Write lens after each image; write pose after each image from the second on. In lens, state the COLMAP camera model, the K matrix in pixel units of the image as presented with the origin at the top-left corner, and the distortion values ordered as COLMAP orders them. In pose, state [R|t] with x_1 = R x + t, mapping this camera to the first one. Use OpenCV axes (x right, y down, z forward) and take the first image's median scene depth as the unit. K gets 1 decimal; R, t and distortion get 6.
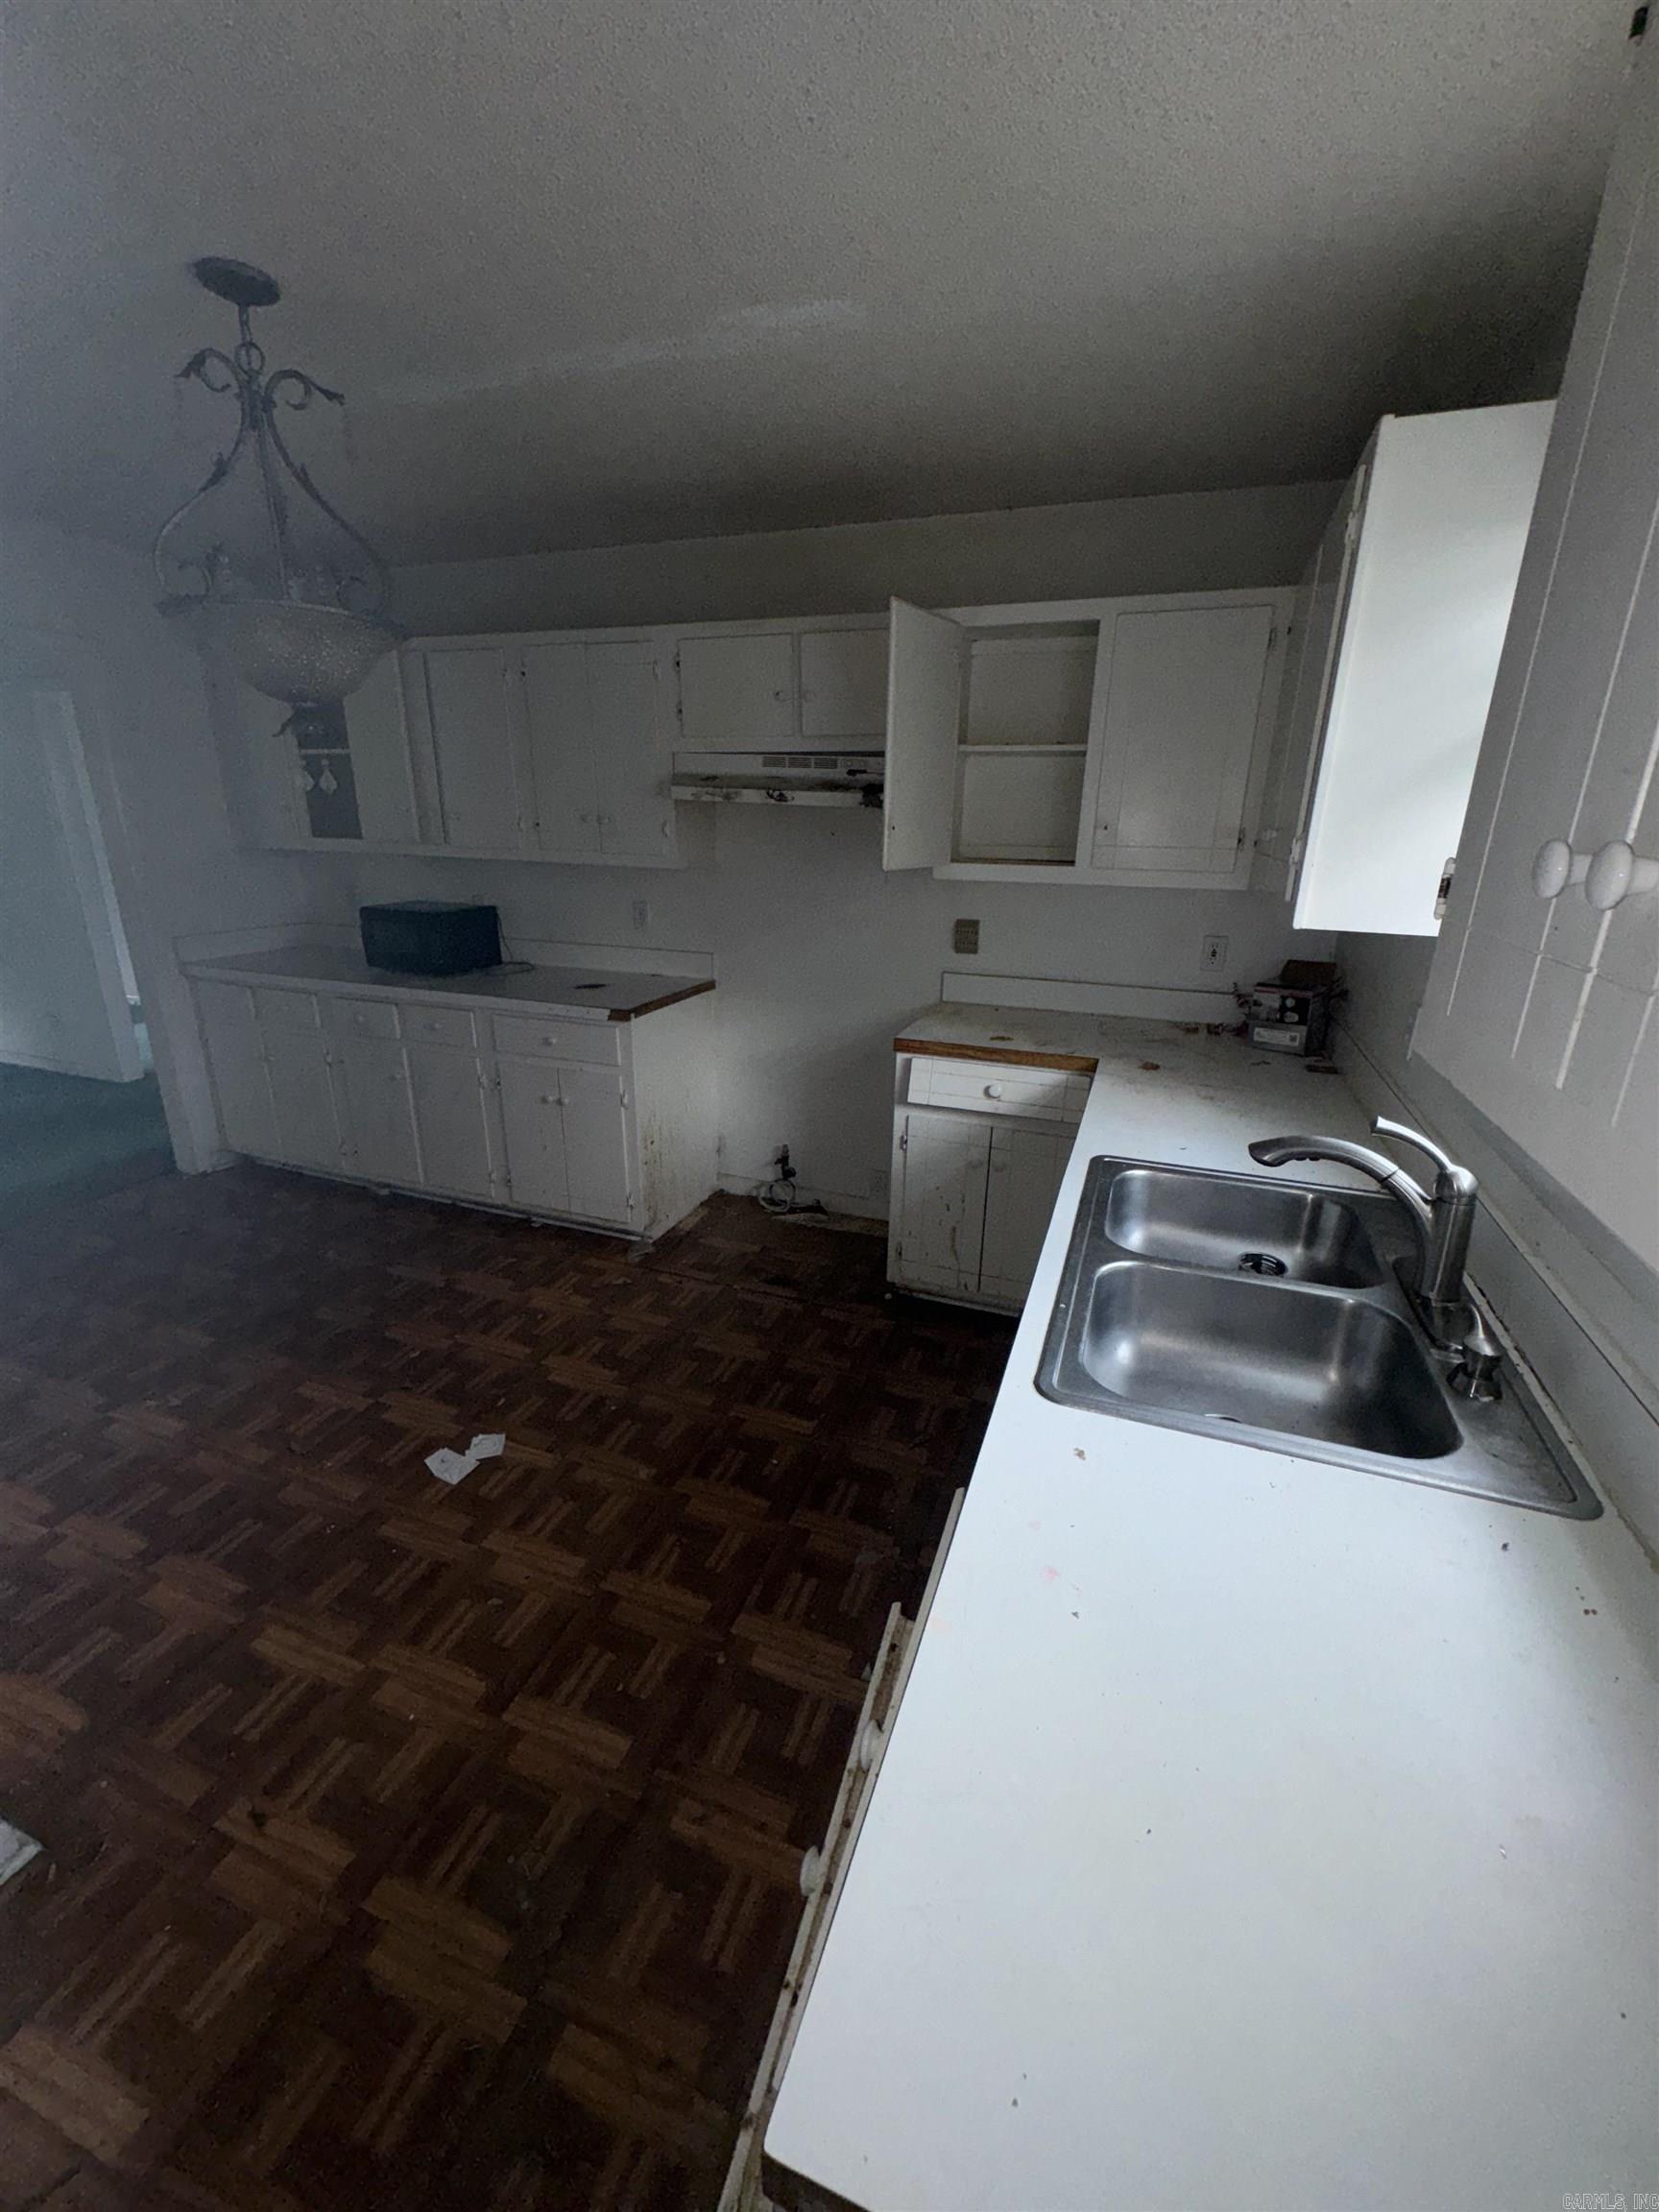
lens RADIAL K [[882.4, 0, 829.5], [0, 882.4, 1106.0], [0, 0, 1]] dist [-0.002524, 0.000125]
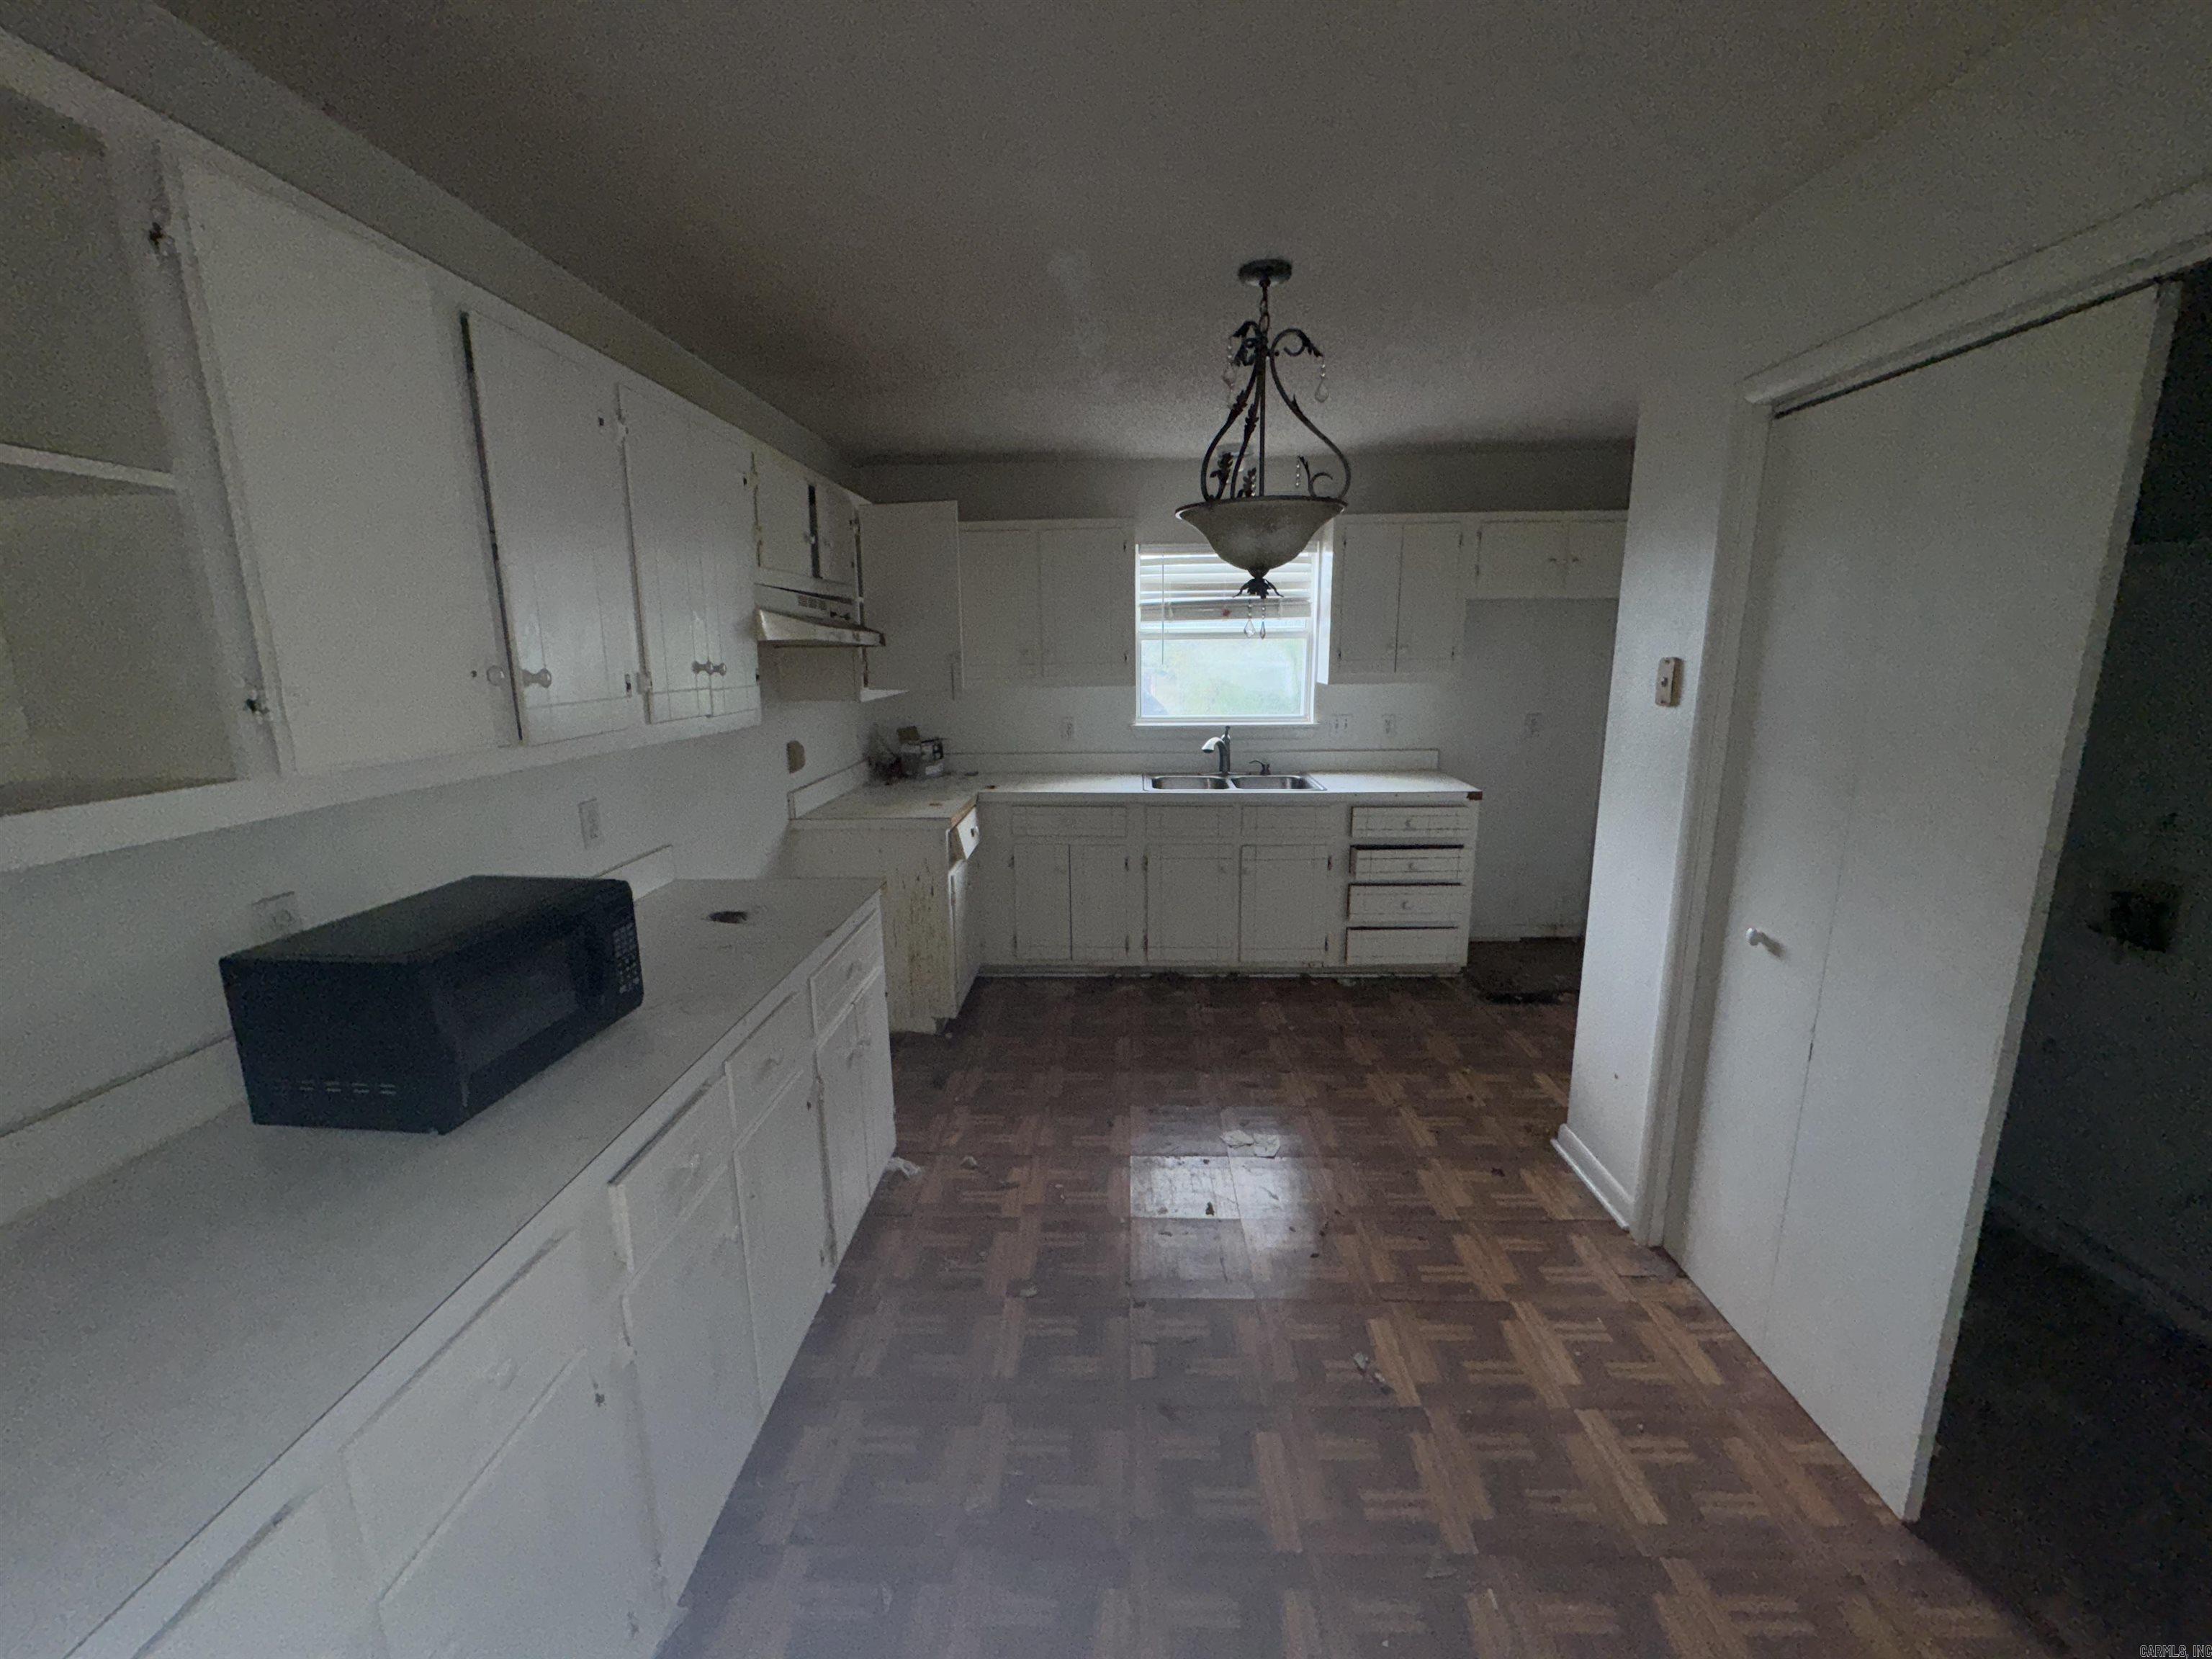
lens RADIAL K [[882.4, 0, 1106.0], [0, 882.4, 829.5], [0, 0, 1]] dist [-0.002524, 0.000125]
pose [[-0.318191, -0.207469, 0.925046, -1.747876], [0.304866, 0.901537, 0.307062, -0.567478], [-0.897670, 0.379719, -0.223611, 1.596535]]
